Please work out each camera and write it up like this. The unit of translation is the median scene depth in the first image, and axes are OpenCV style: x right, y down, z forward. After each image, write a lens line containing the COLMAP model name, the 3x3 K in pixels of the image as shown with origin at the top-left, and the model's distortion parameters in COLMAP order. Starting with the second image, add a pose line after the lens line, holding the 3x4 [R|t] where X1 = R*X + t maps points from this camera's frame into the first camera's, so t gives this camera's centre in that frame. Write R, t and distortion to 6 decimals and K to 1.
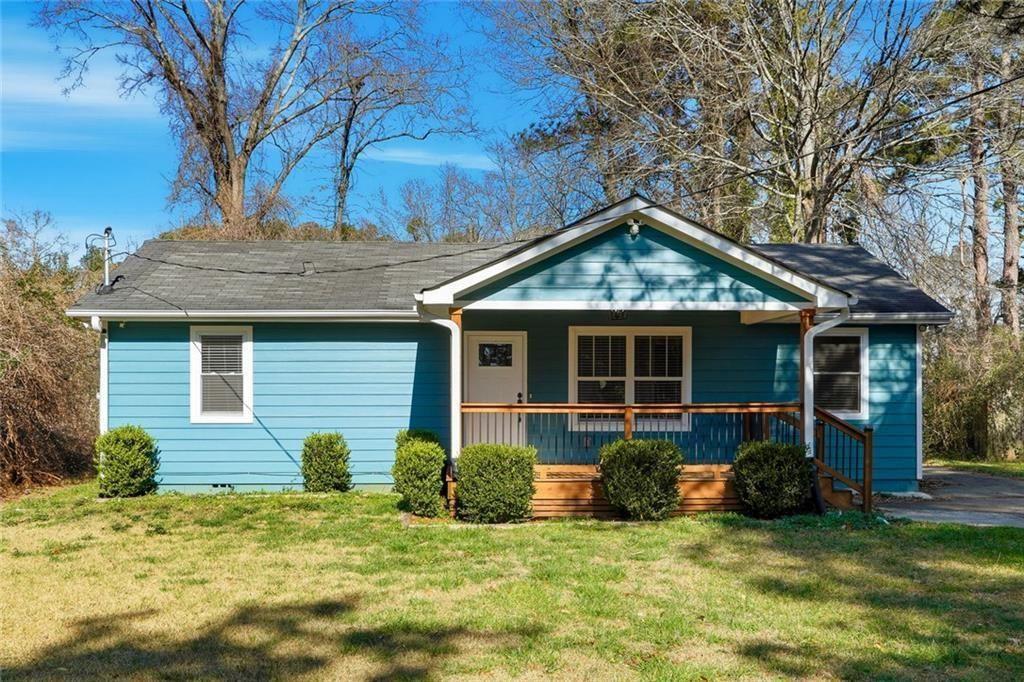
lens RADIAL K [[1054.2, 0, 511.3], [0, 1054.2, 343.3], [0, 0, 1]] dist [-0.002077, 0.000000]
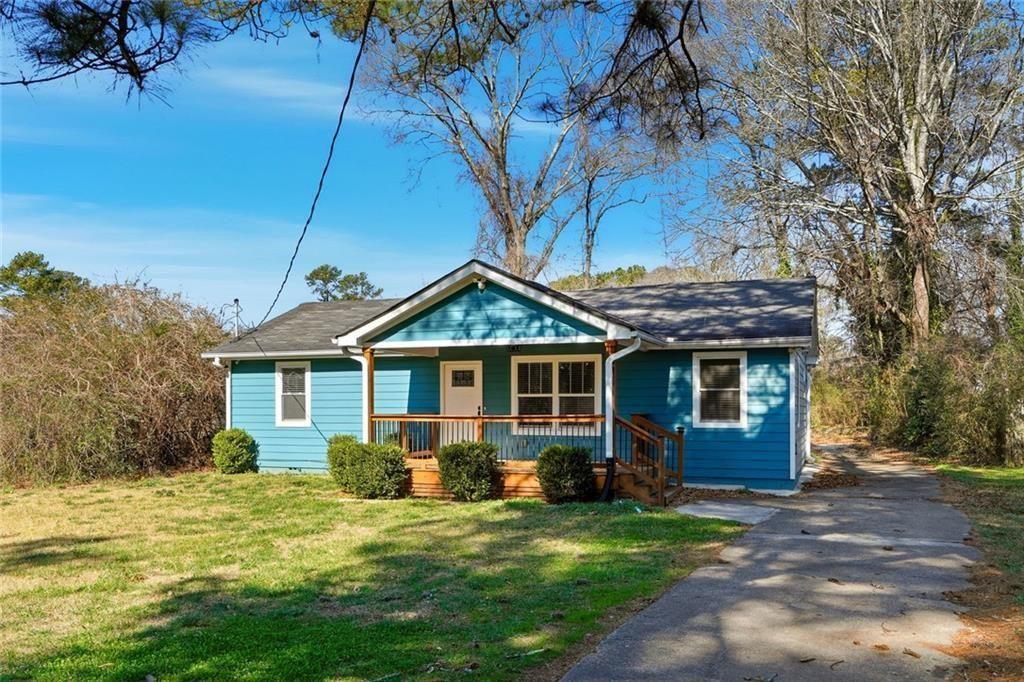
lens RADIAL K [[836.9, 0, 508.0], [0, 836.9, 374.5], [0, 0, 1]] dist [-0.008247, 0.006867]
pose [[0.925303, -0.015779, -0.378901, 0.453639], [0.021076, 0.999730, 0.009835, -0.003314], [0.378644, -0.017086, 0.925385, 0.021331]]
